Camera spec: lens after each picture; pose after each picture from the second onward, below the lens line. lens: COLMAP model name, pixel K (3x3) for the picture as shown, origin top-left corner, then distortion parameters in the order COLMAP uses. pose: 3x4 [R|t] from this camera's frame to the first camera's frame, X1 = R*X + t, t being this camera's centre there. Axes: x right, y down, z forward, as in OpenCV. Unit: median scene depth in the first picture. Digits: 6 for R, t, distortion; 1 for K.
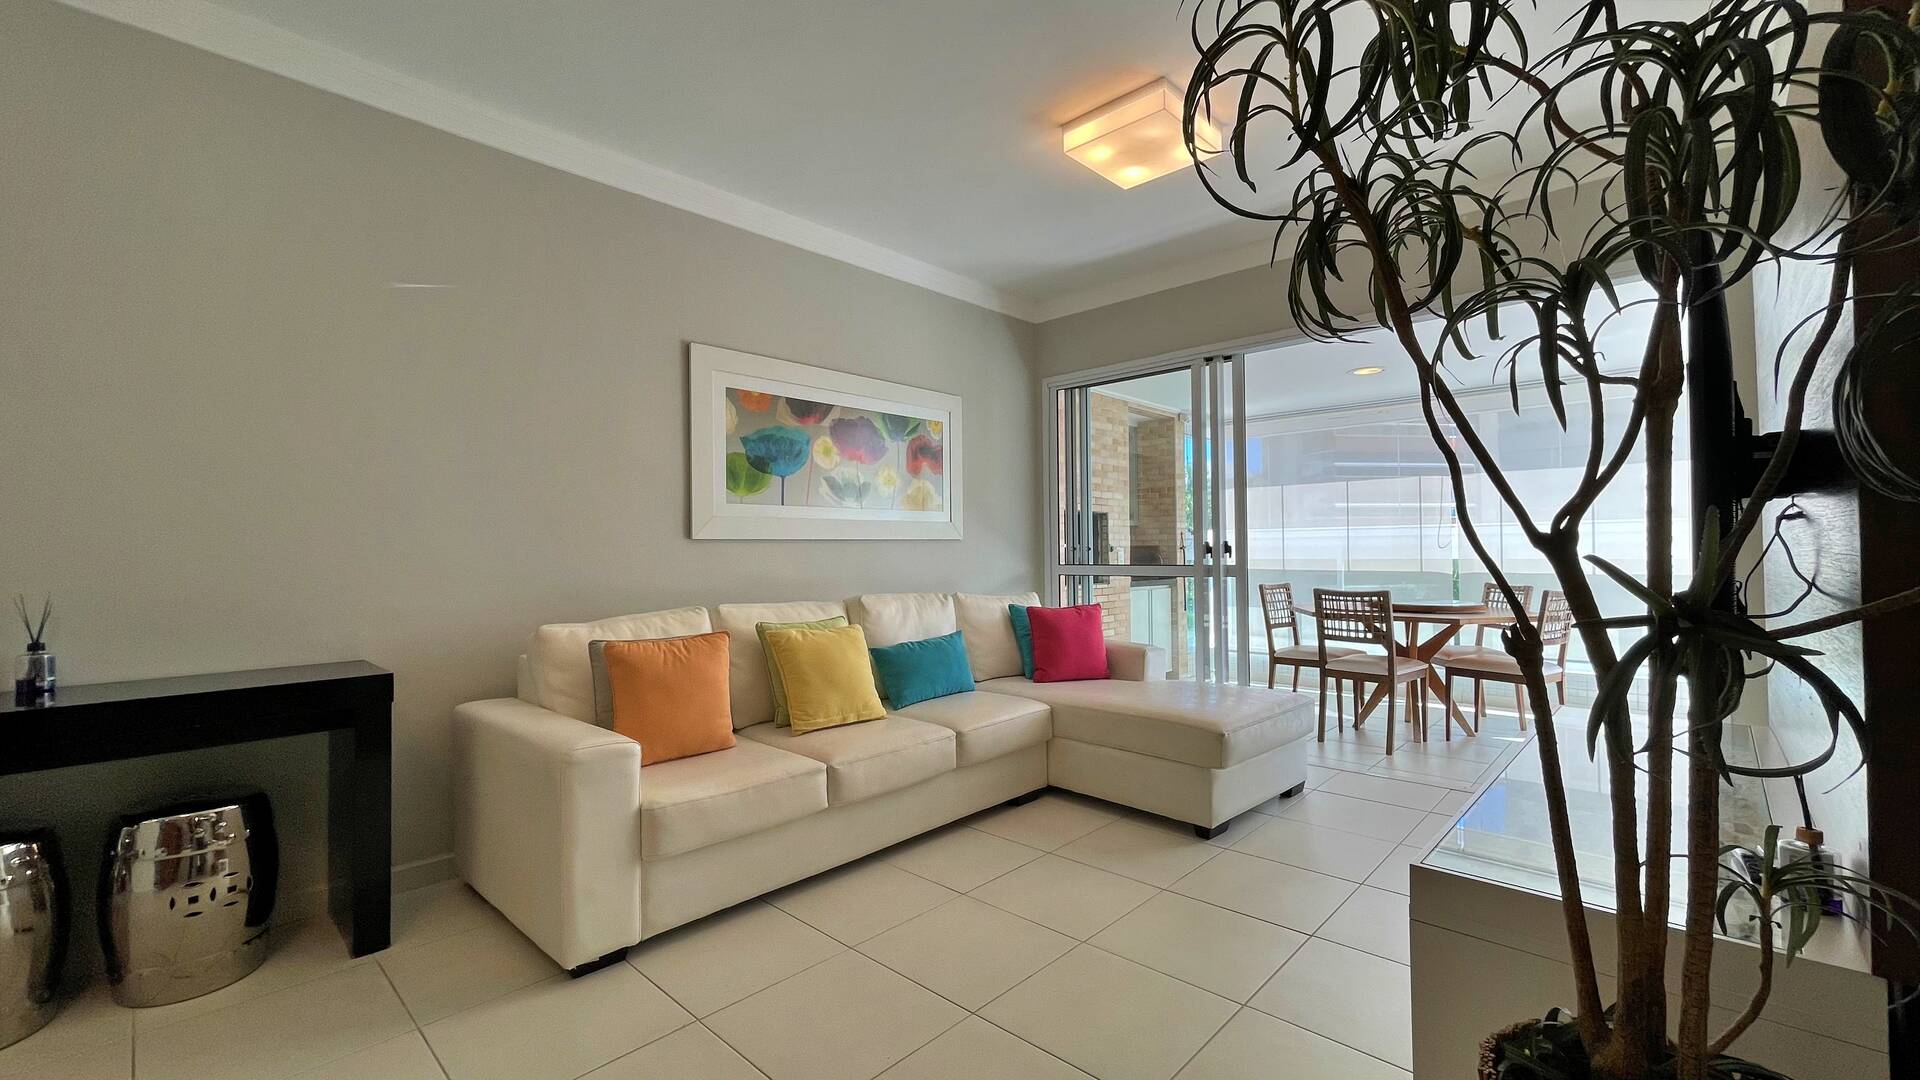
lens RADIAL K [[775.5, 0, 958.9], [0, 775.5, 540.6], [0, 0, 1]] dist [-0.000047, -0.000688]
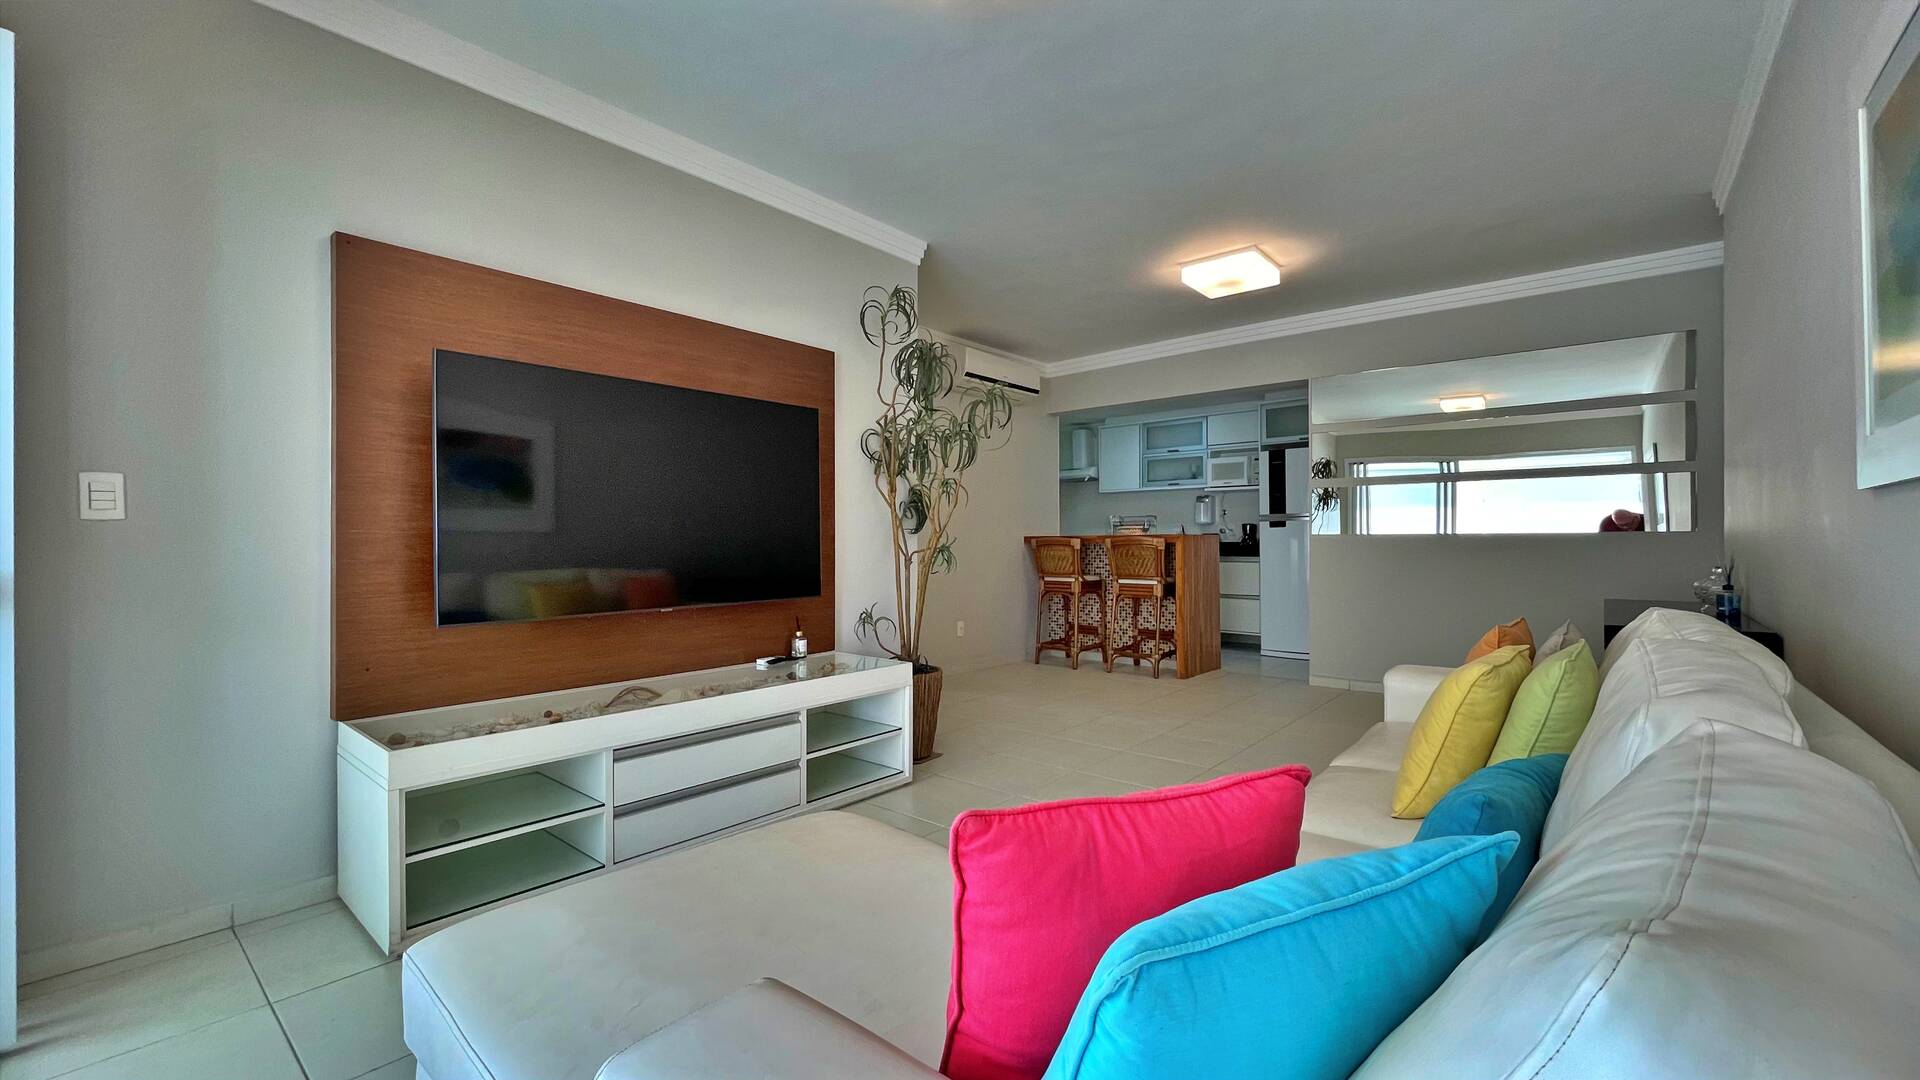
lens RADIAL K [[775.5, 0, 951.9], [0, 775.5, 532.3], [0, 0, 1]] dist [-0.000047, -0.000688]
pose [[-0.998555, 0.010992, -0.052600, 0.287838], [0.012309, 0.999617, -0.024767, 0.037031], [0.052307, -0.025379, -0.998309, 1.739144]]
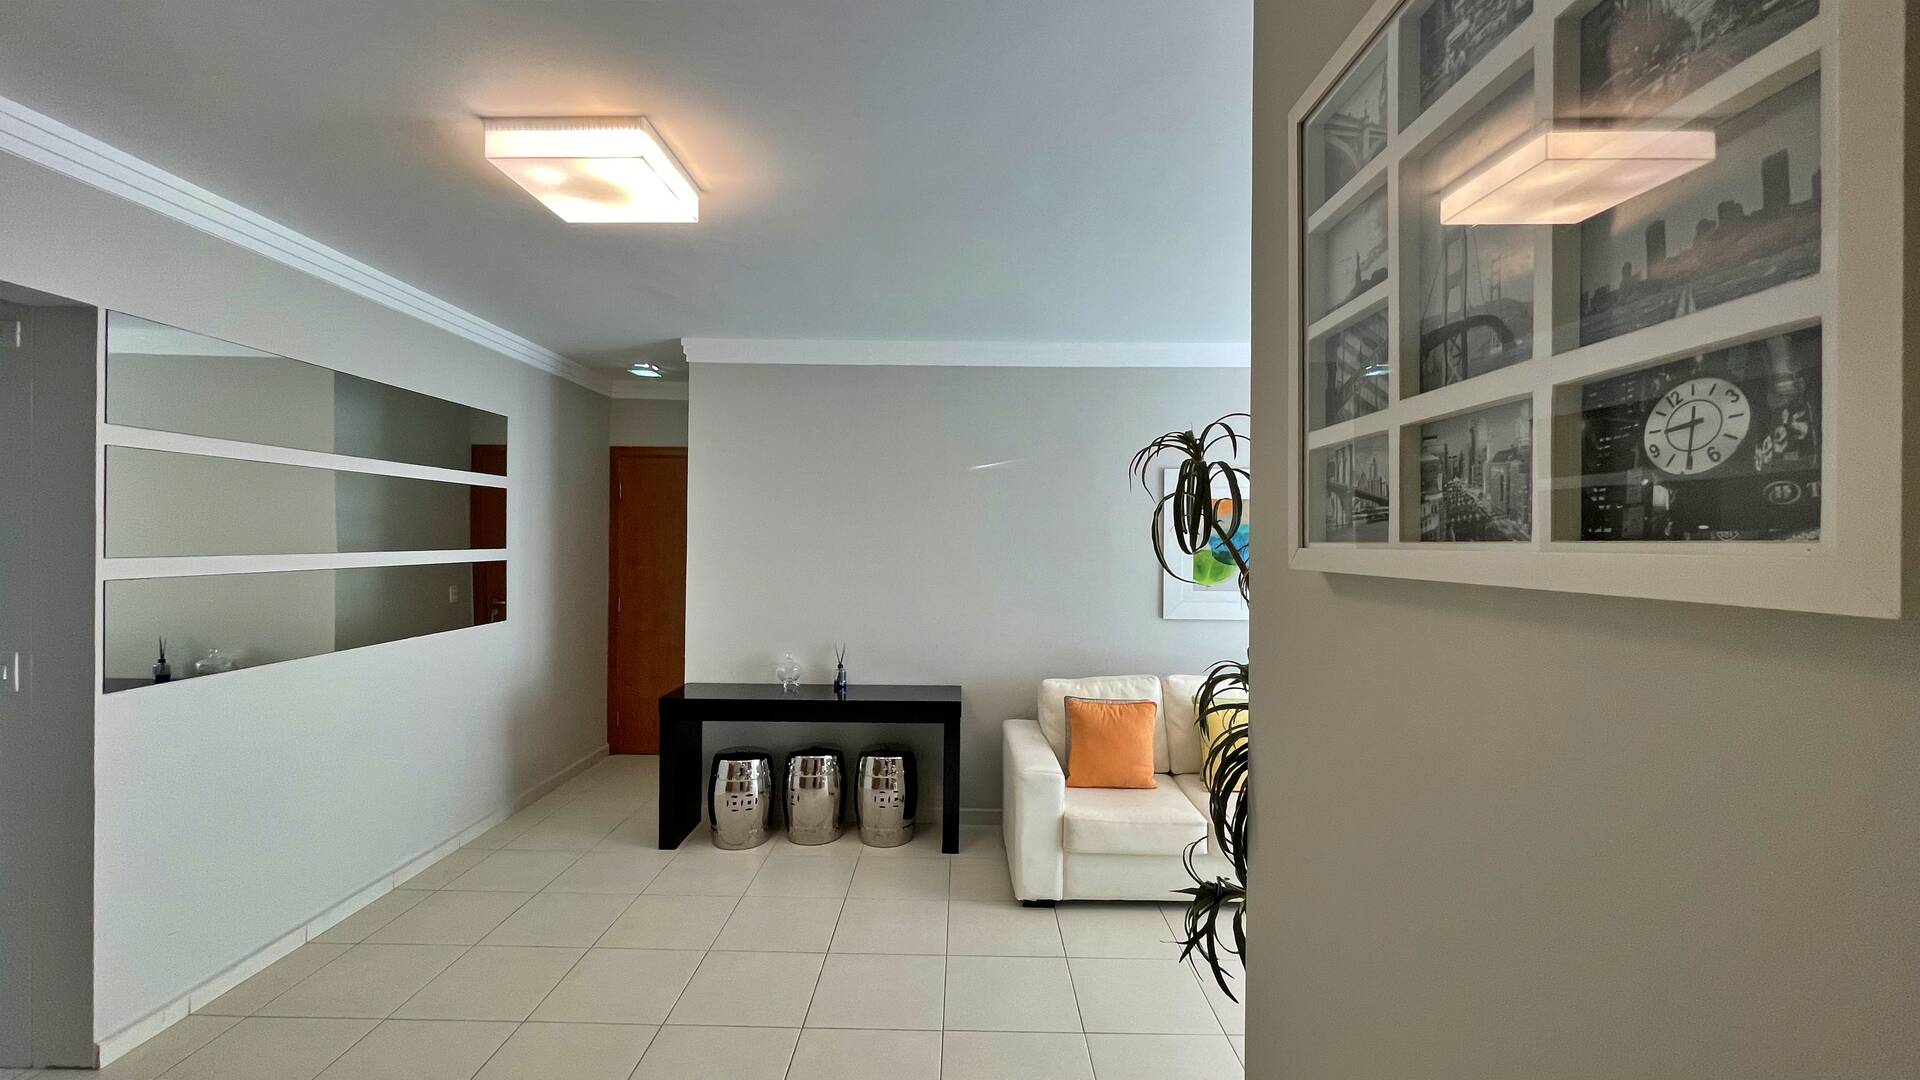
lens RADIAL K [[775.5, 0, 954.7], [0, 775.5, 540.9], [0, 0, 1]] dist [-0.000047, -0.000688]
pose [[0.676443, 0.021402, -0.736184, 0.456846], [-0.008362, 0.999736, 0.021381, -0.191408], [0.736447, -0.008307, 0.676444, -0.174687]]
